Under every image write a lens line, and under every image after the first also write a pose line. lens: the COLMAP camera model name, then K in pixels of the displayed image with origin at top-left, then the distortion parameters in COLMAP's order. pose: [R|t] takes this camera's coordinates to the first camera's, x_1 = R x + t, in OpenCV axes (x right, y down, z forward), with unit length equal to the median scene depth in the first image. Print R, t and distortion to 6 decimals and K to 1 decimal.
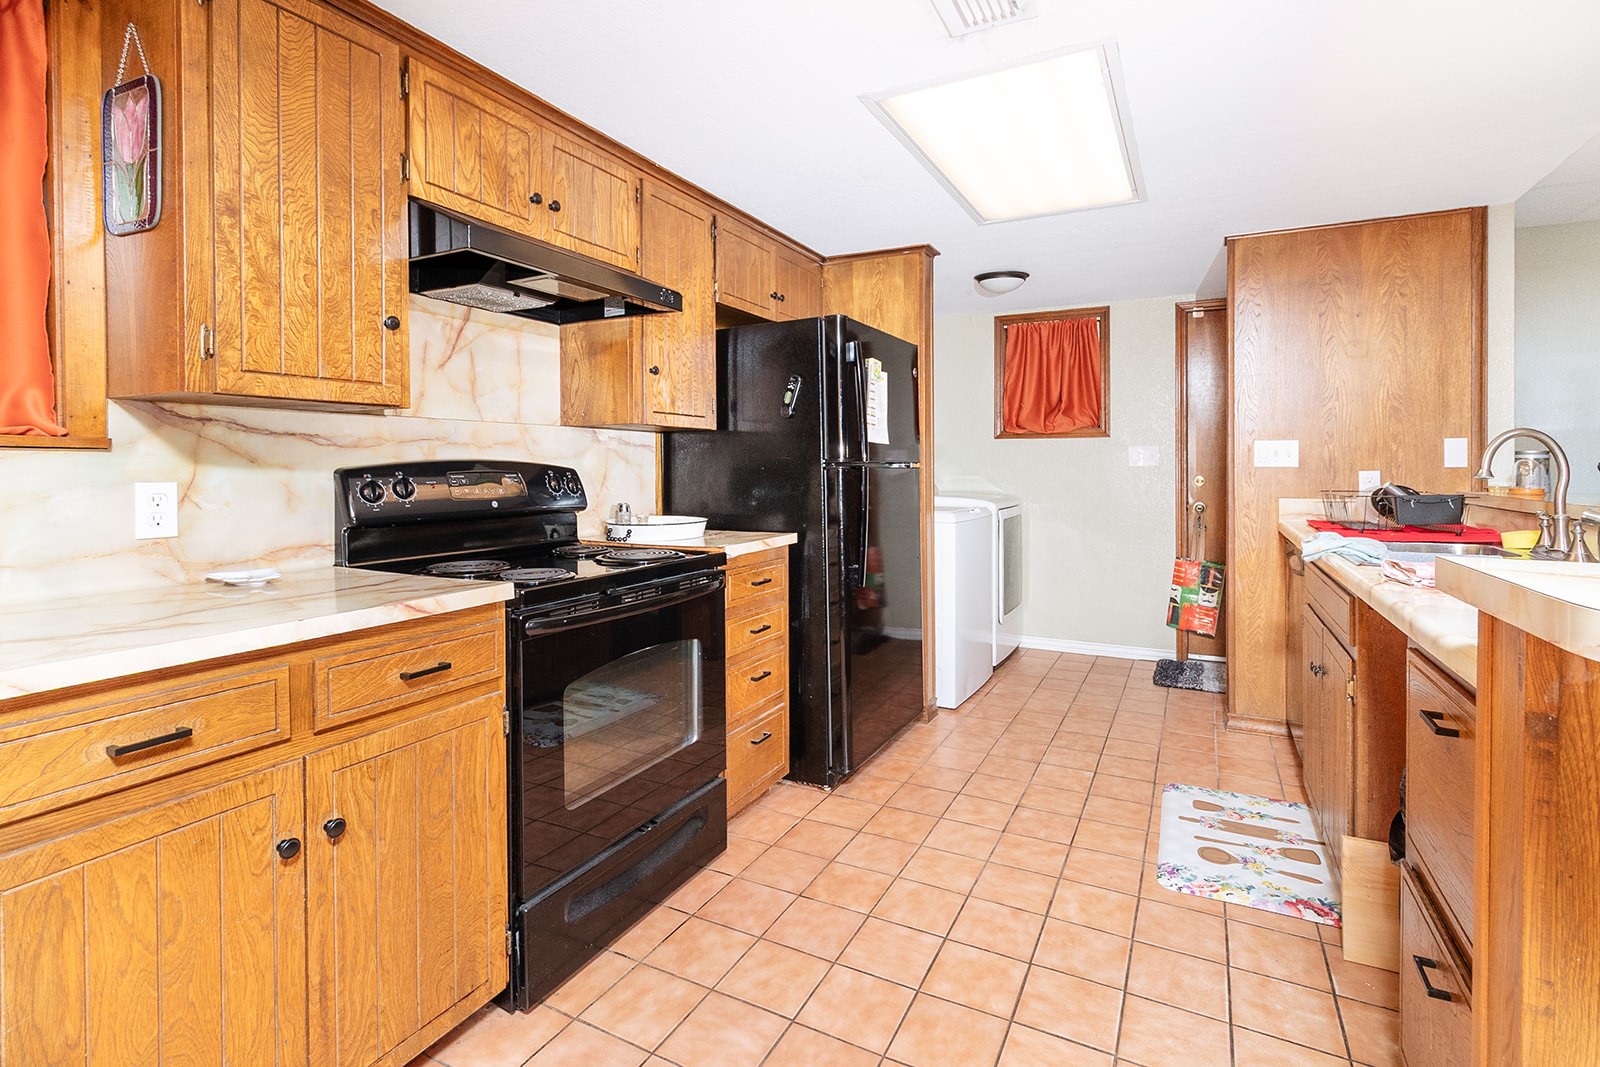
lens RADIAL K [[759.0, 0, 799.0], [0, 759.0, 481.8], [0, 0, 1]] dist [0.000199, -0.000111]
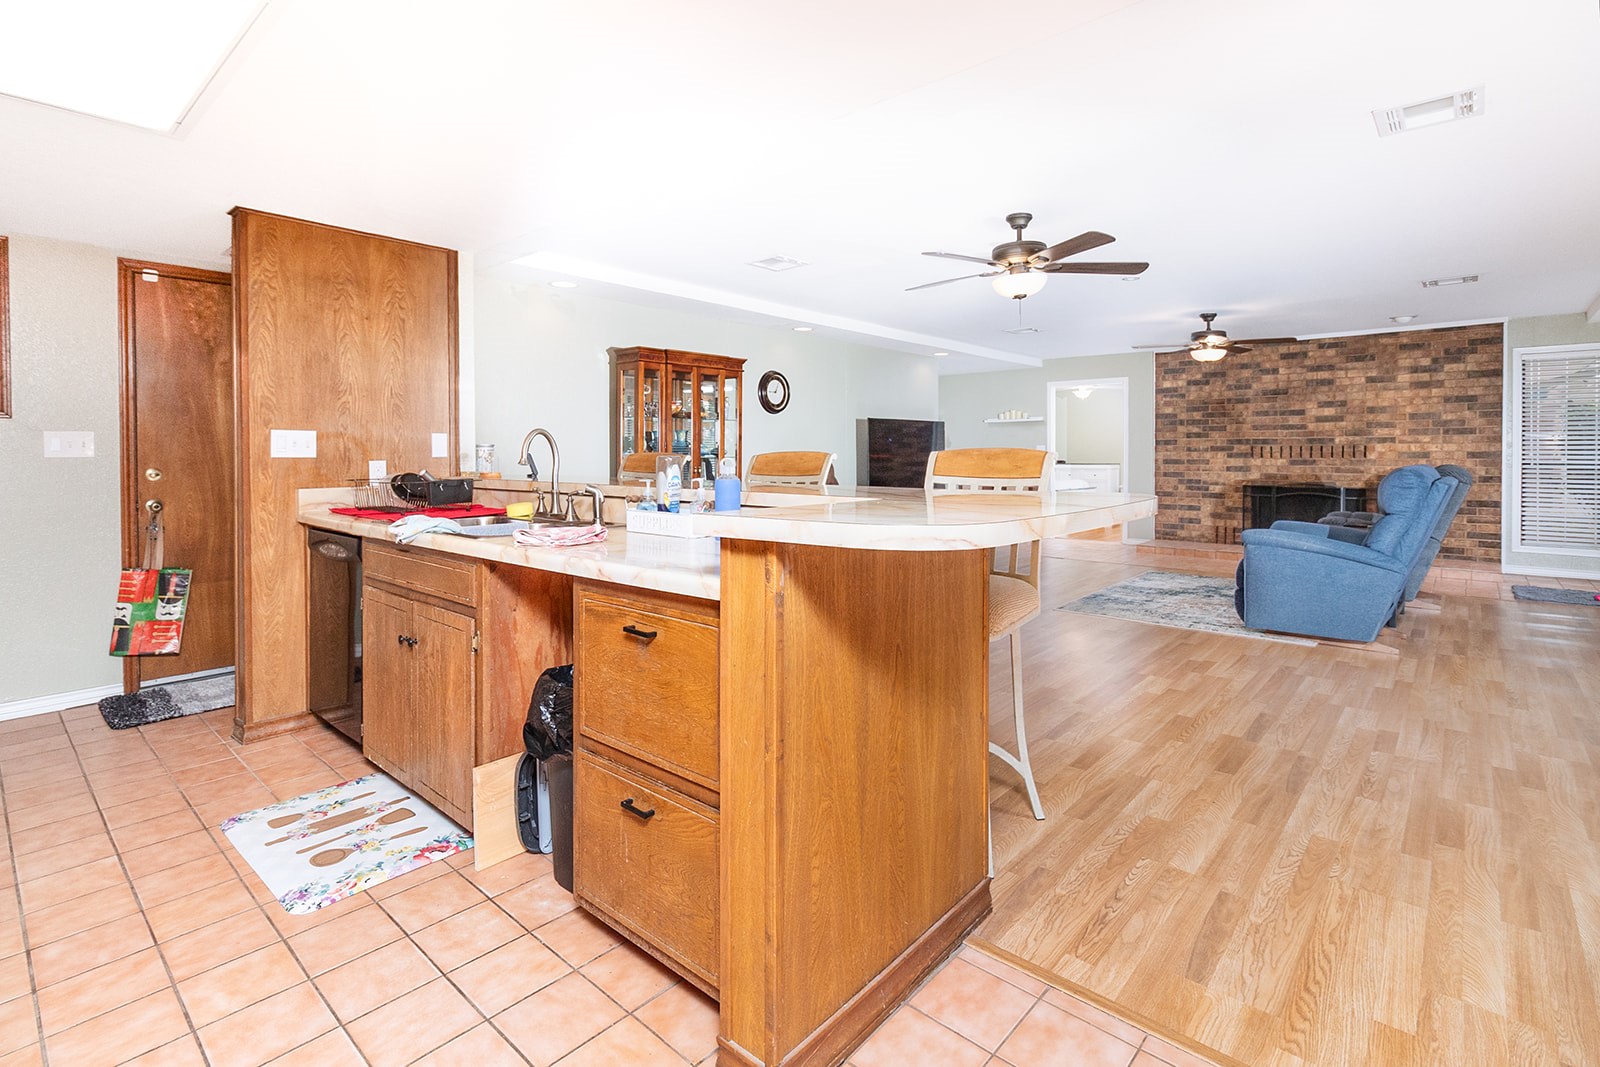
lens RADIAL K [[765.8, 0, 808.5], [0, 765.8, 469.7], [0, 0, 1]] dist [0.003906, 0.000955]
pose [[0.236167, -0.021075, 0.971484, -0.205726], [0.024501, 0.999576, 0.015729, -0.003203], [-0.971403, 0.020088, 0.236584, 0.132809]]
